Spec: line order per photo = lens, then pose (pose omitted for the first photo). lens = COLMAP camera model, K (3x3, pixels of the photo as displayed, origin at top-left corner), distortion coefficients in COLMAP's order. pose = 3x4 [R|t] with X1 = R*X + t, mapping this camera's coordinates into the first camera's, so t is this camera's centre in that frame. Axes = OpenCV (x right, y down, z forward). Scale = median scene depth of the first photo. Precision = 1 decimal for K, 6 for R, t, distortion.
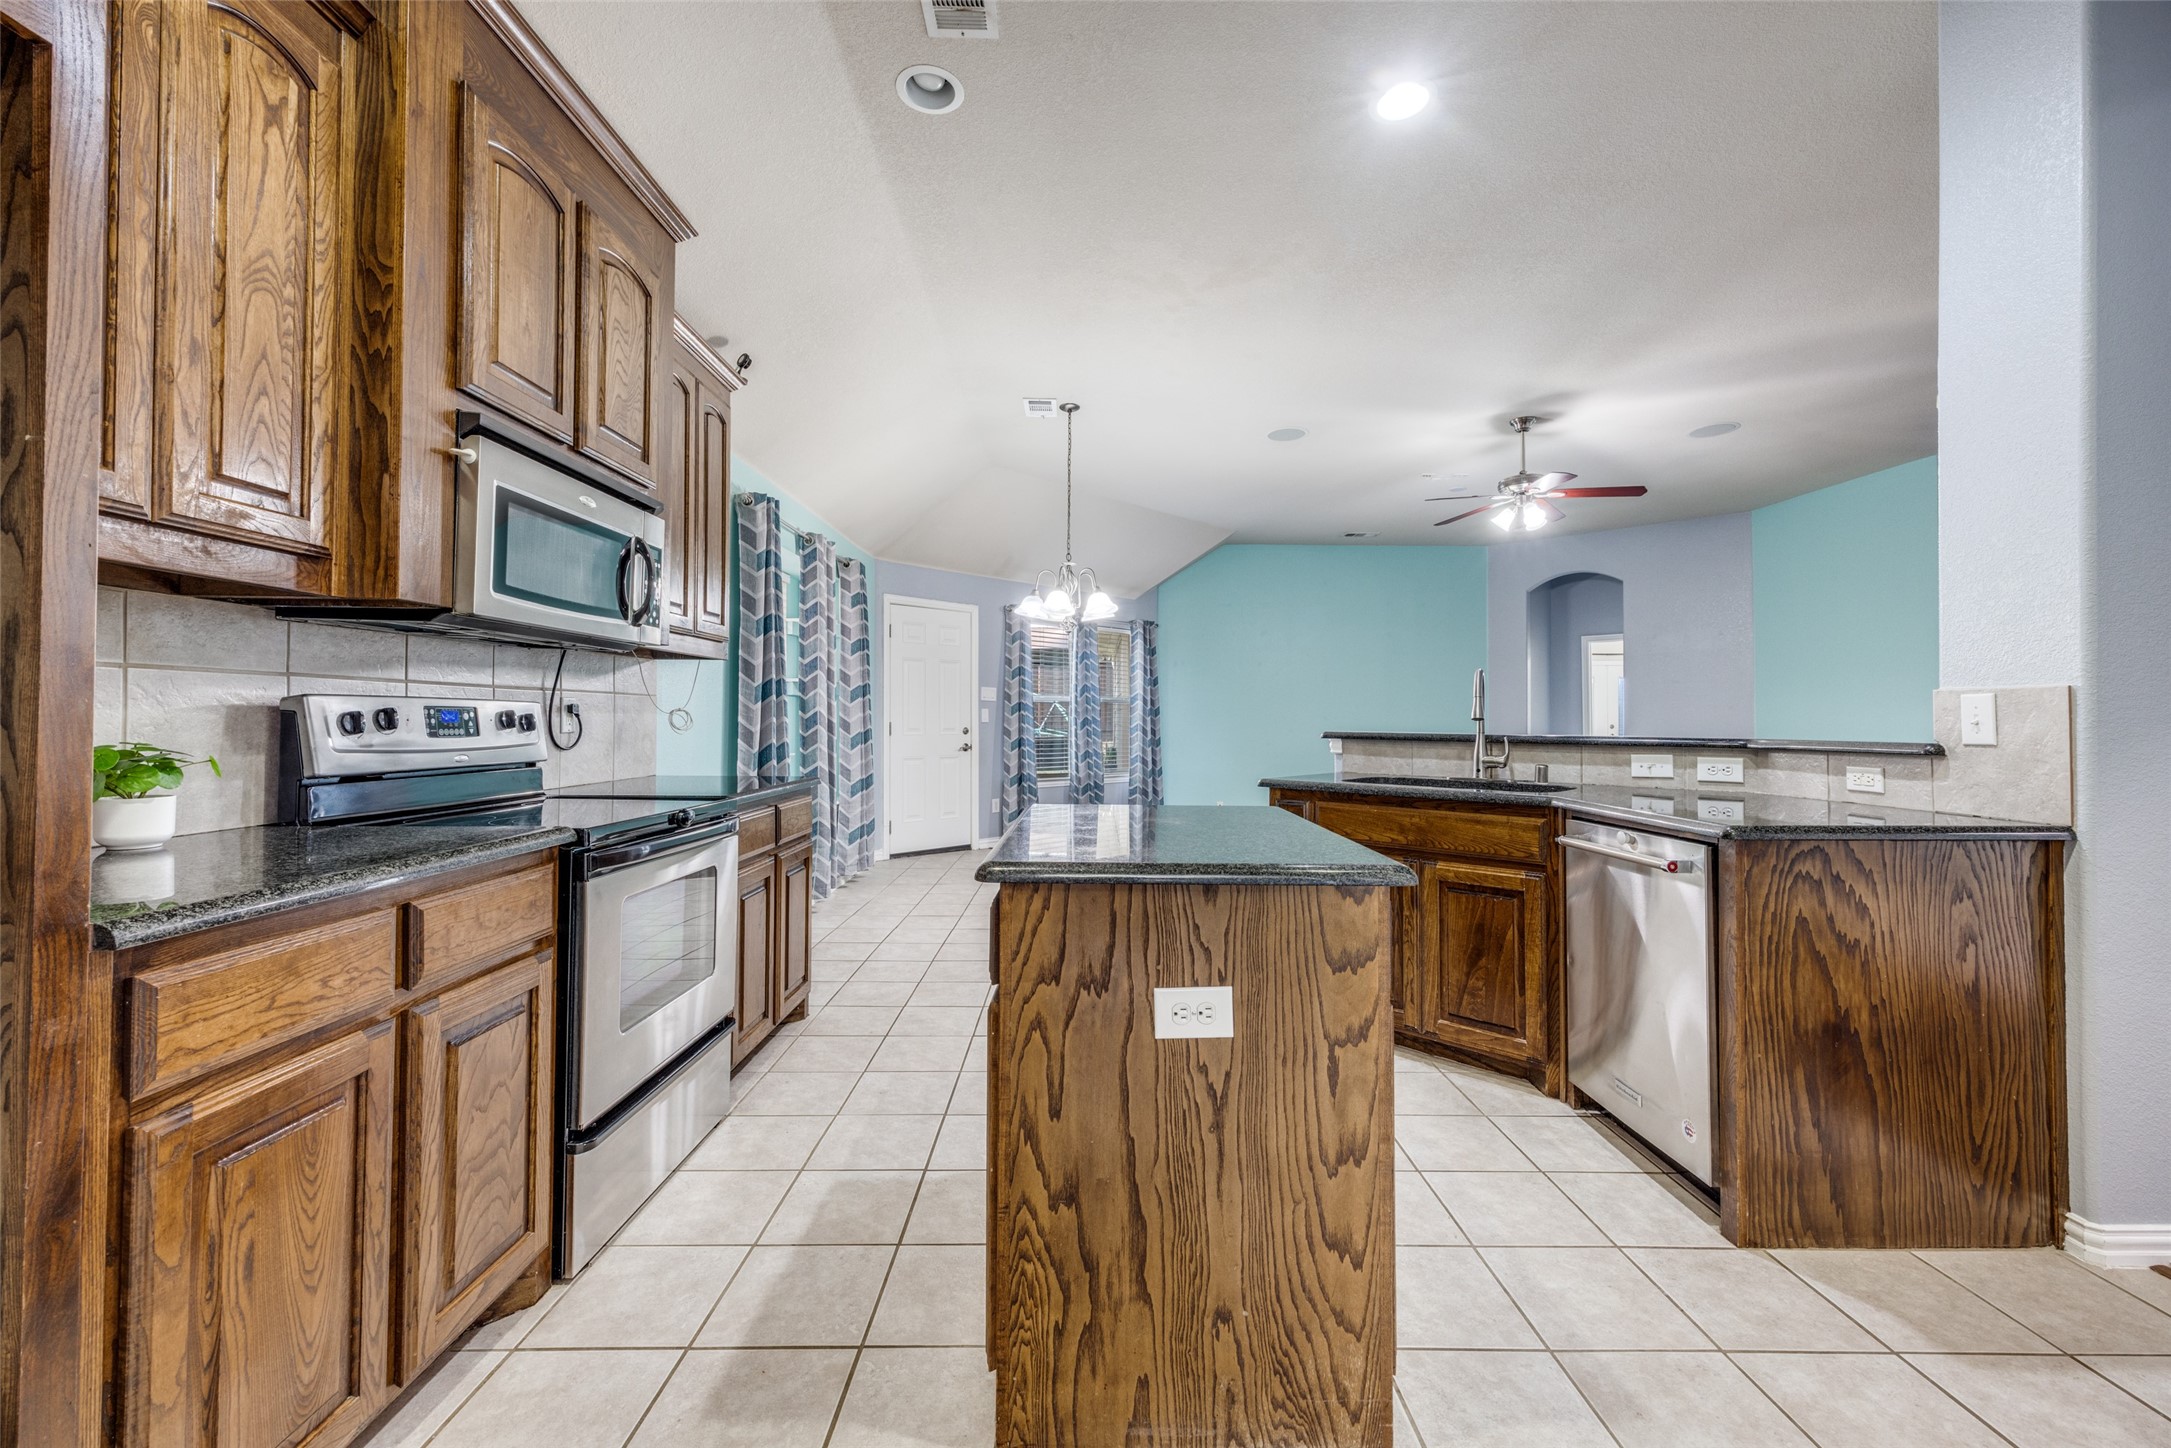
lens RADIAL K [[872.0, 0, 1089.7], [0, 872.0, 702.7], [0, 0, 1]] dist [0.001646, 0.000367]
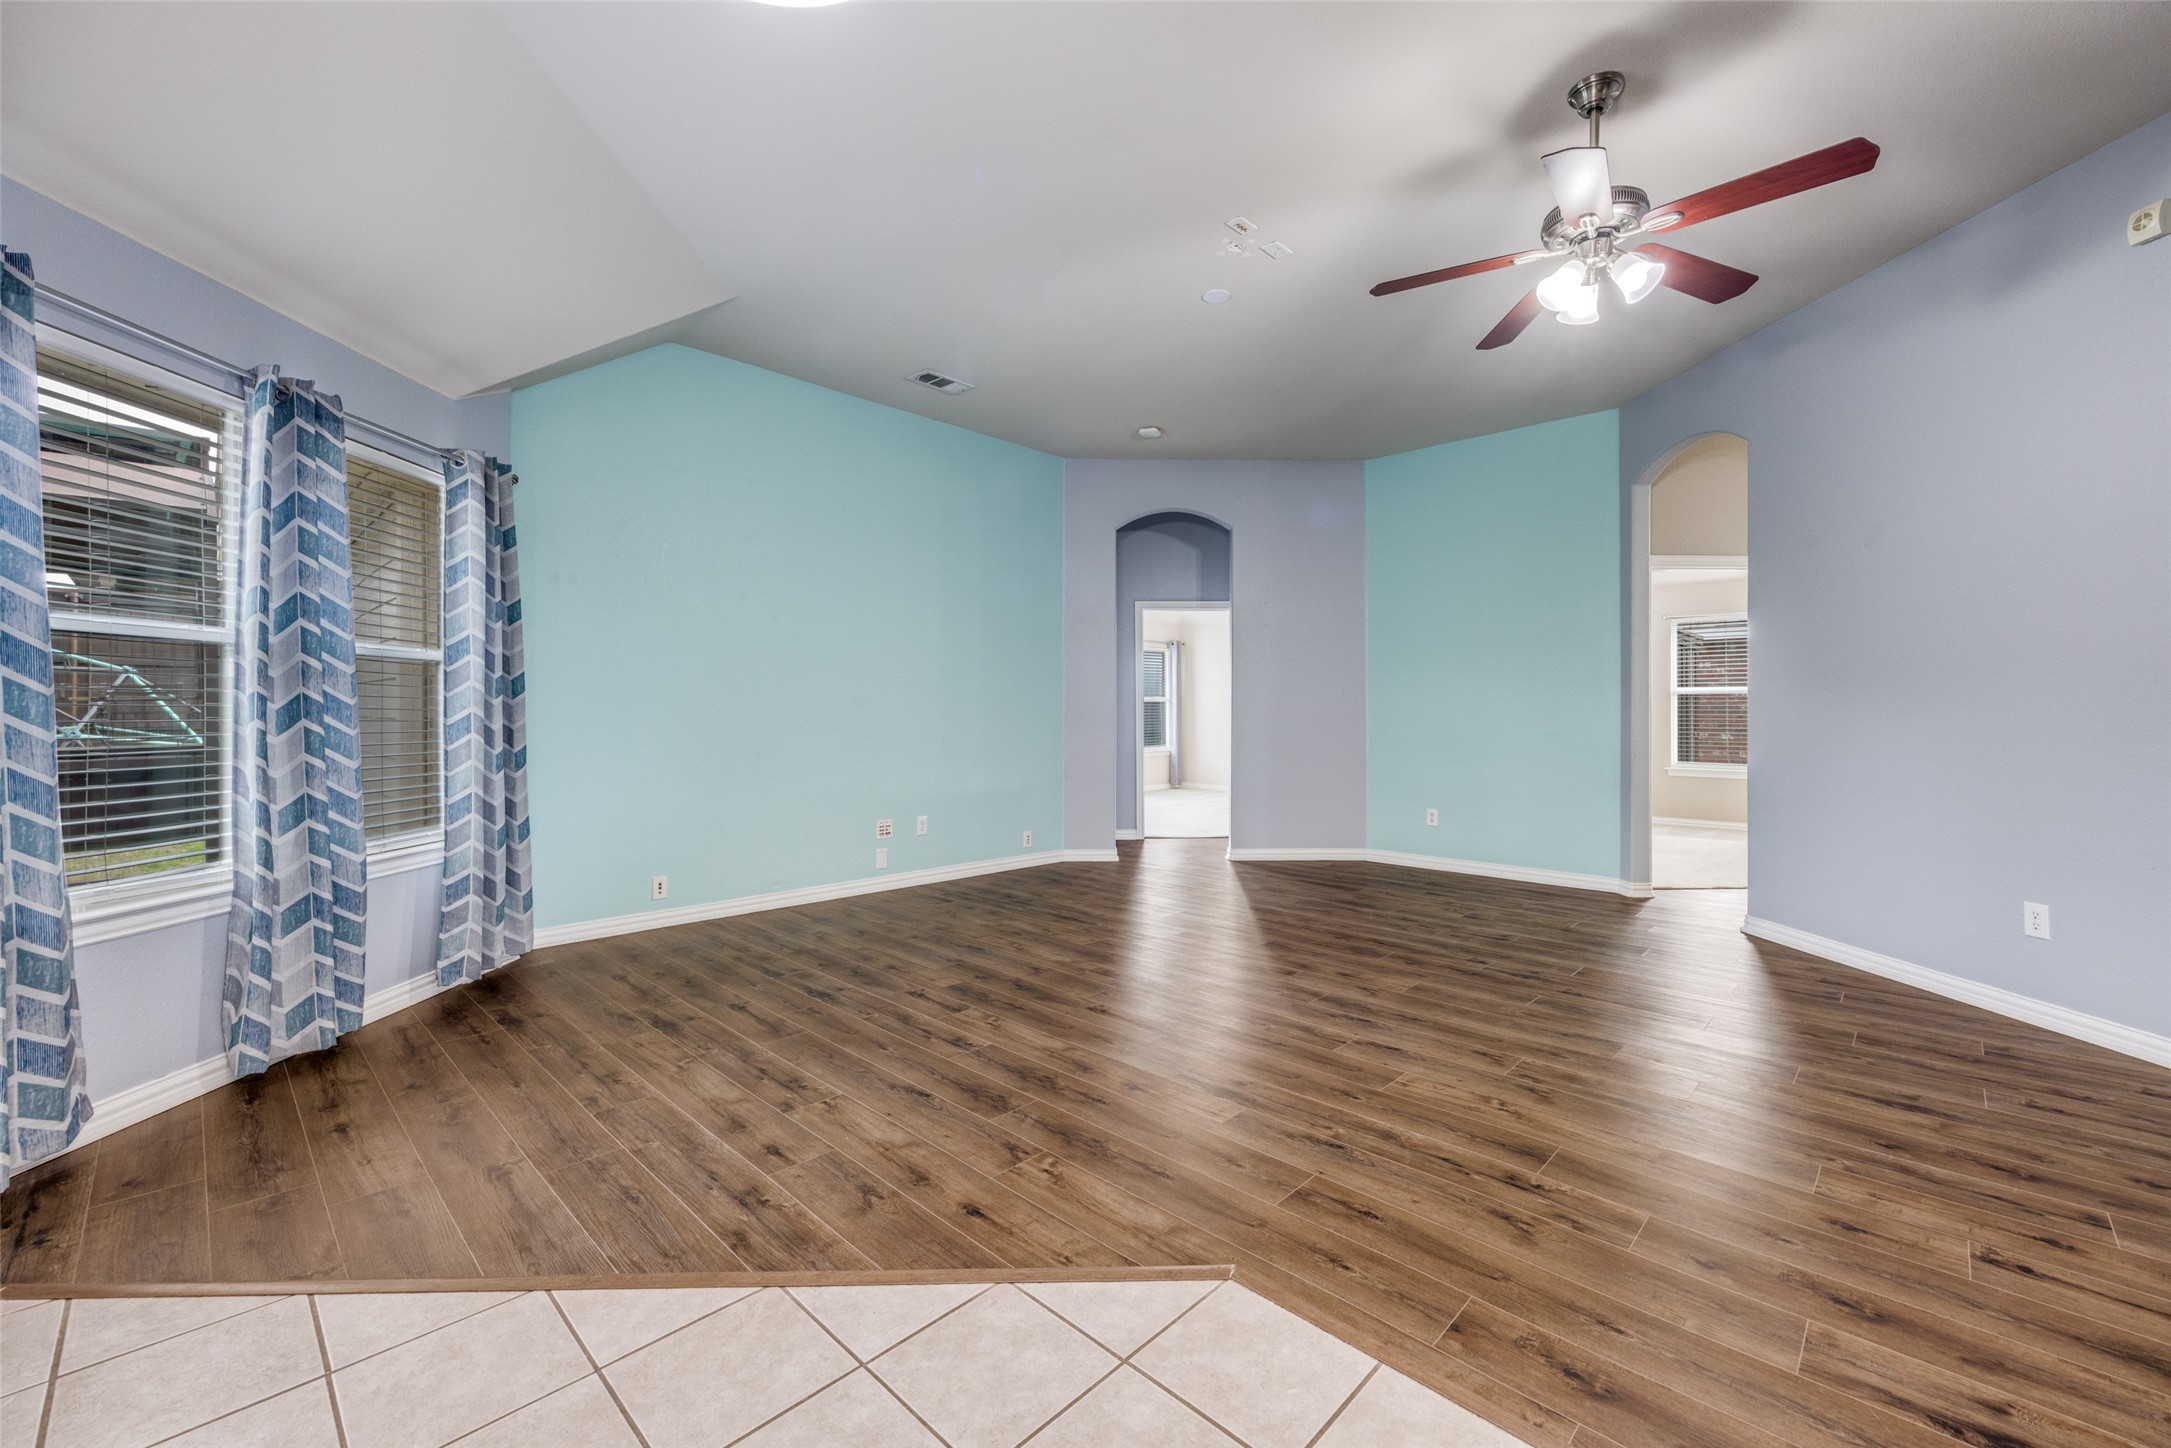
lens RADIAL K [[872.7, 0, 1095.5], [0, 872.7, 716.5], [0, 0, 1]] dist [0.001458, 0.000005]
pose [[0.694253, -0.005739, 0.719708, -0.104576], [-0.011244, 0.999760, 0.018818, 0.047717], [-0.719643, -0.021157, 0.694022, 1.741259]]
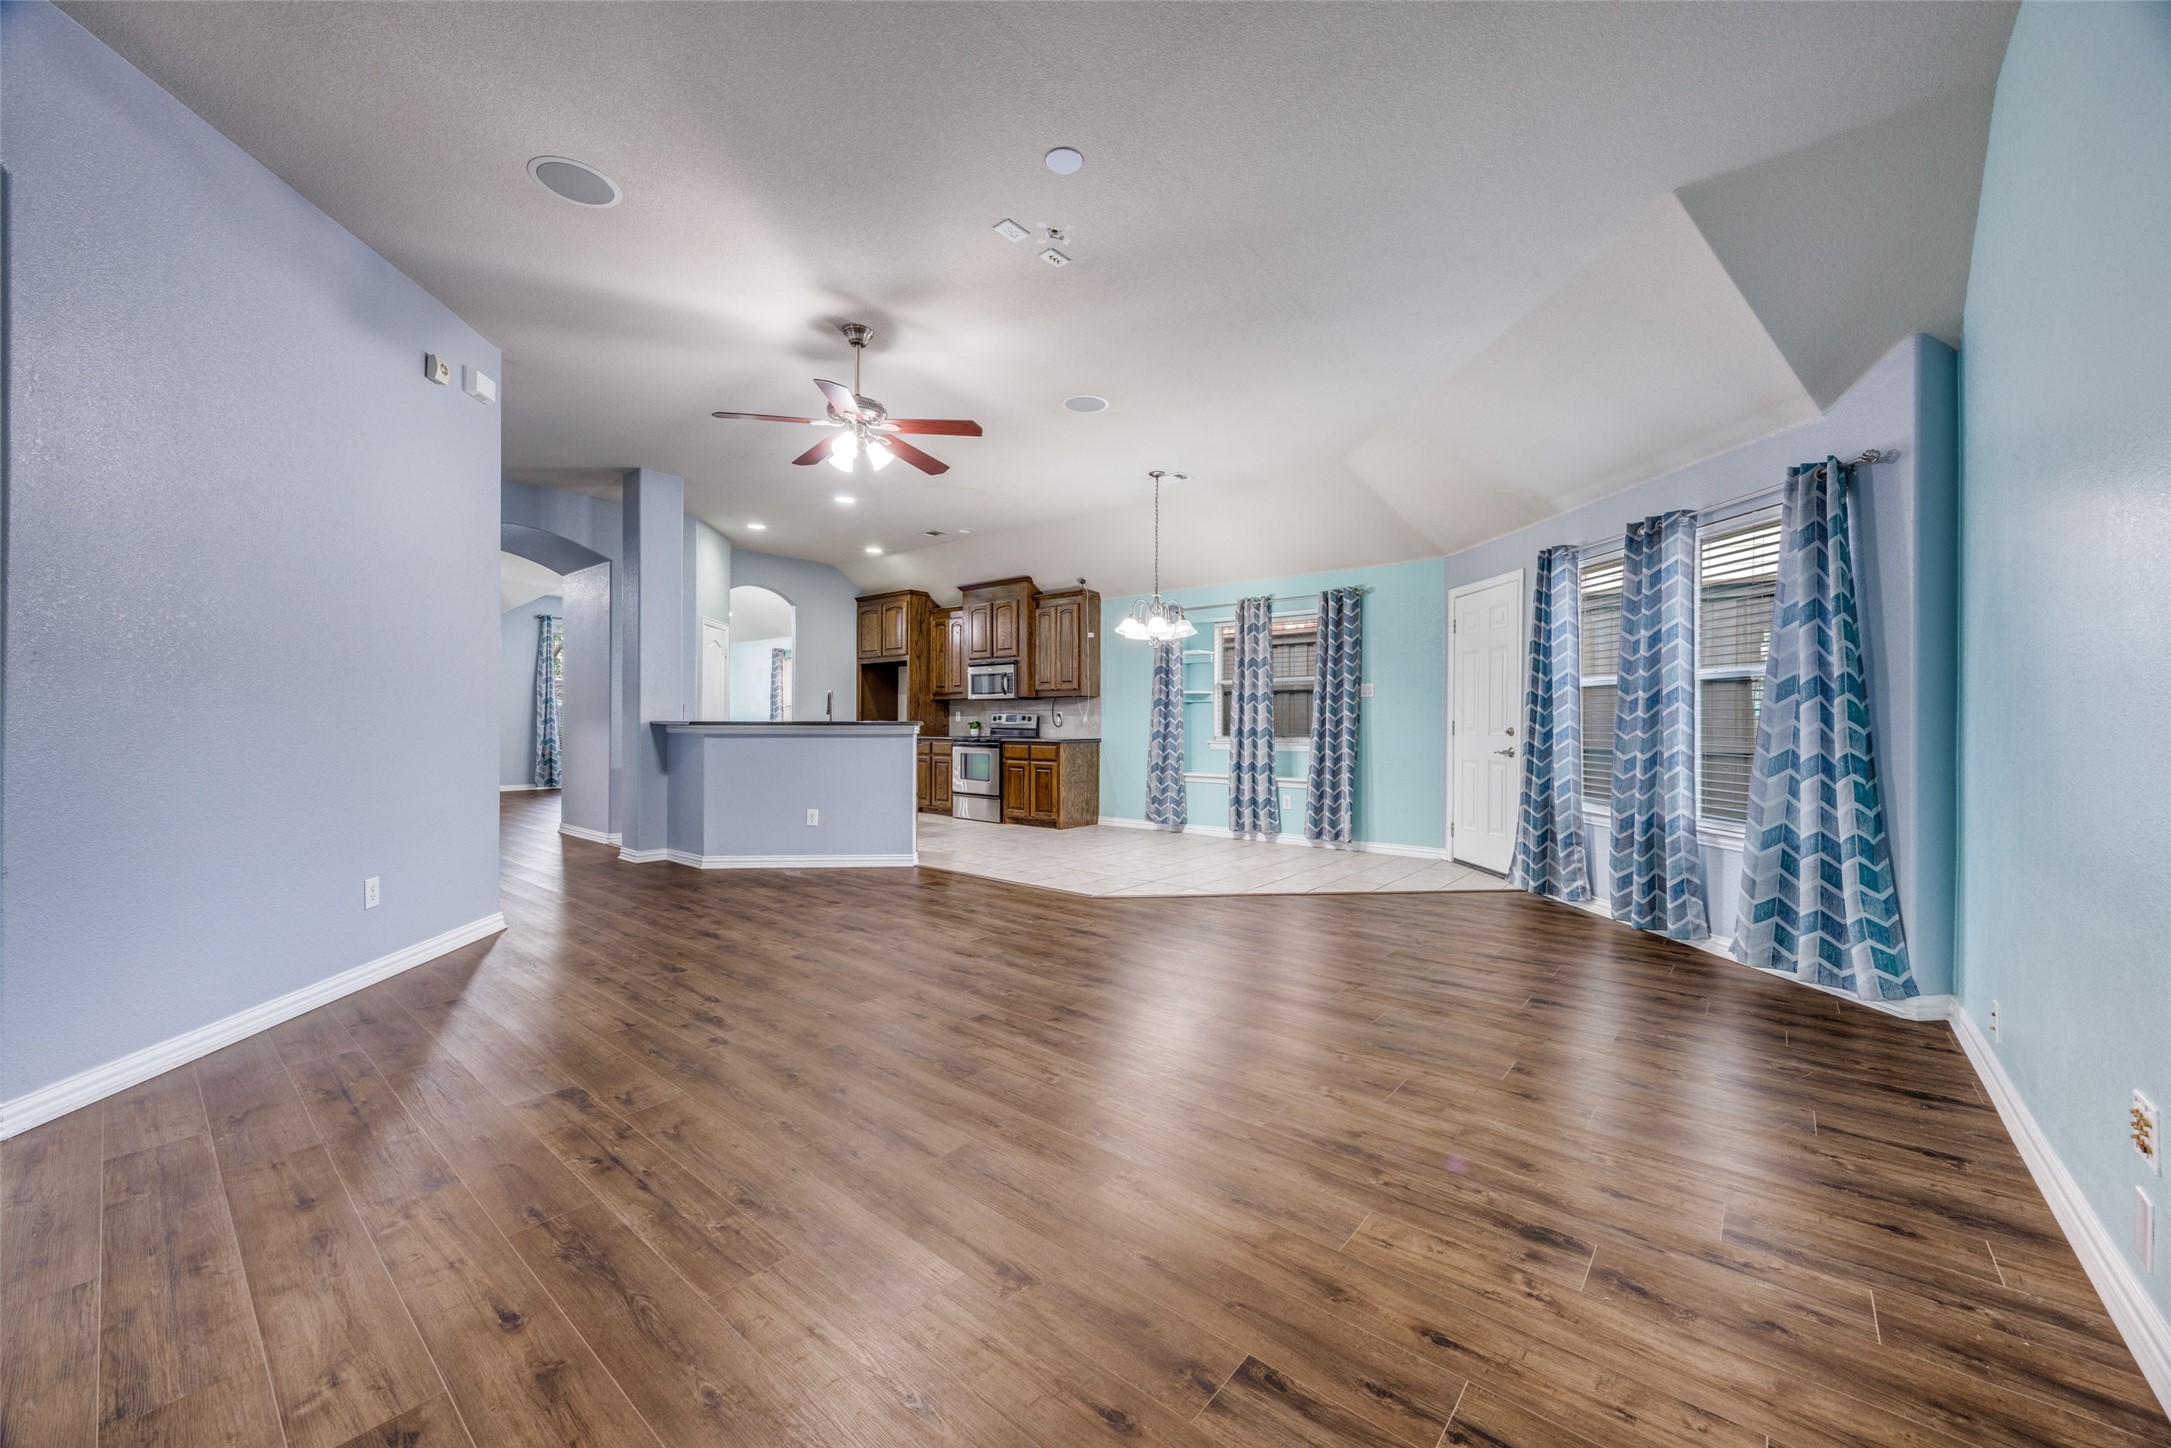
lens RADIAL K [[812.0, 0, 1084.7], [0, 812.0, 717.4], [0, 0, 1]] dist [-0.005698, 0.000010]
pose [[-0.641720, -0.012396, -0.766839, 1.889000], [0.006939, 0.999735, -0.021967, 0.092324], [0.766908, -0.019418, -0.641464, 3.319921]]
